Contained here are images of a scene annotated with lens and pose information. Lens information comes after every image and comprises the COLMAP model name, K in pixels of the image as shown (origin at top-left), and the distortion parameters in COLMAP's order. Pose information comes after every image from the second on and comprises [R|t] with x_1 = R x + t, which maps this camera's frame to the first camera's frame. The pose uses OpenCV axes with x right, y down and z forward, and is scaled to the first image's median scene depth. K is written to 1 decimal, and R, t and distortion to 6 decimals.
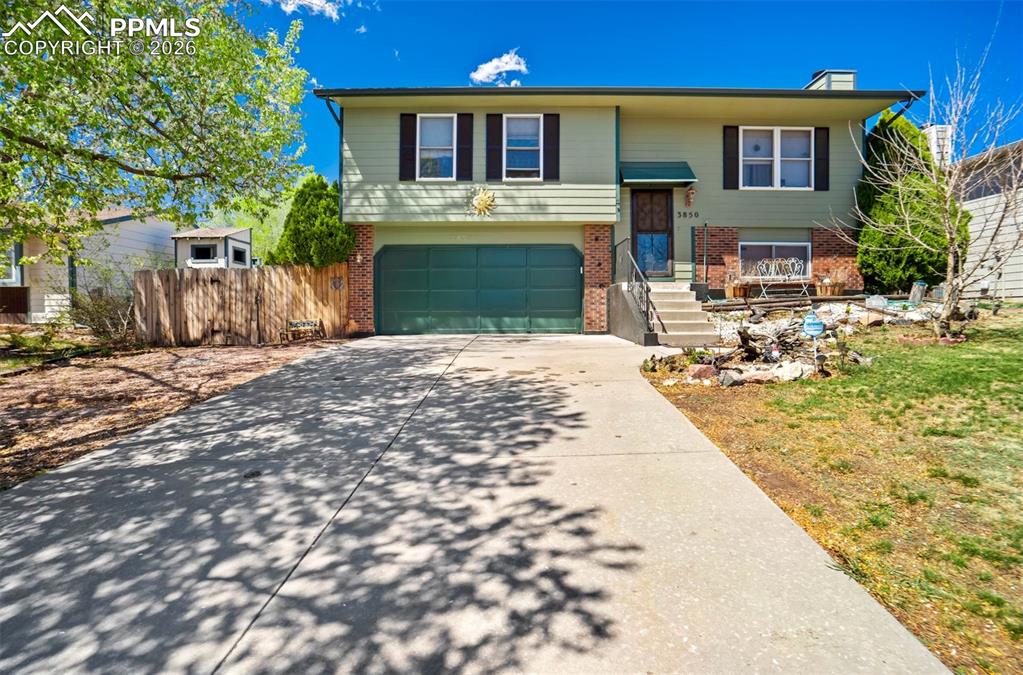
lens RADIAL K [[505.2, 0, 511.5], [0, 505.2, 337.5], [0, 0, 1]] dist [-0.025266, -0.000325]
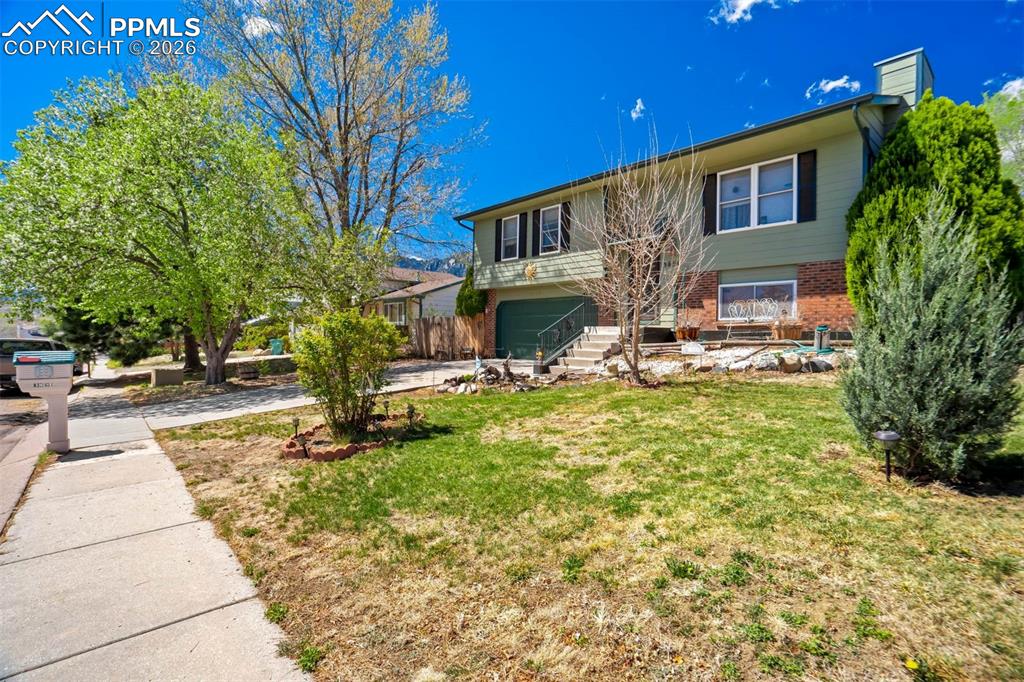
lens RADIAL K [[508.0, 0, 512.0], [0, 508.0, 341.0], [0, 0, 1]] dist [-0.043839, 0.000285]
pose [[0.638954, 0.022995, -0.768901, 1.003312], [-0.025897, 0.999630, 0.008375, -0.074640], [0.768809, 0.014561, 0.639312, 0.019278]]
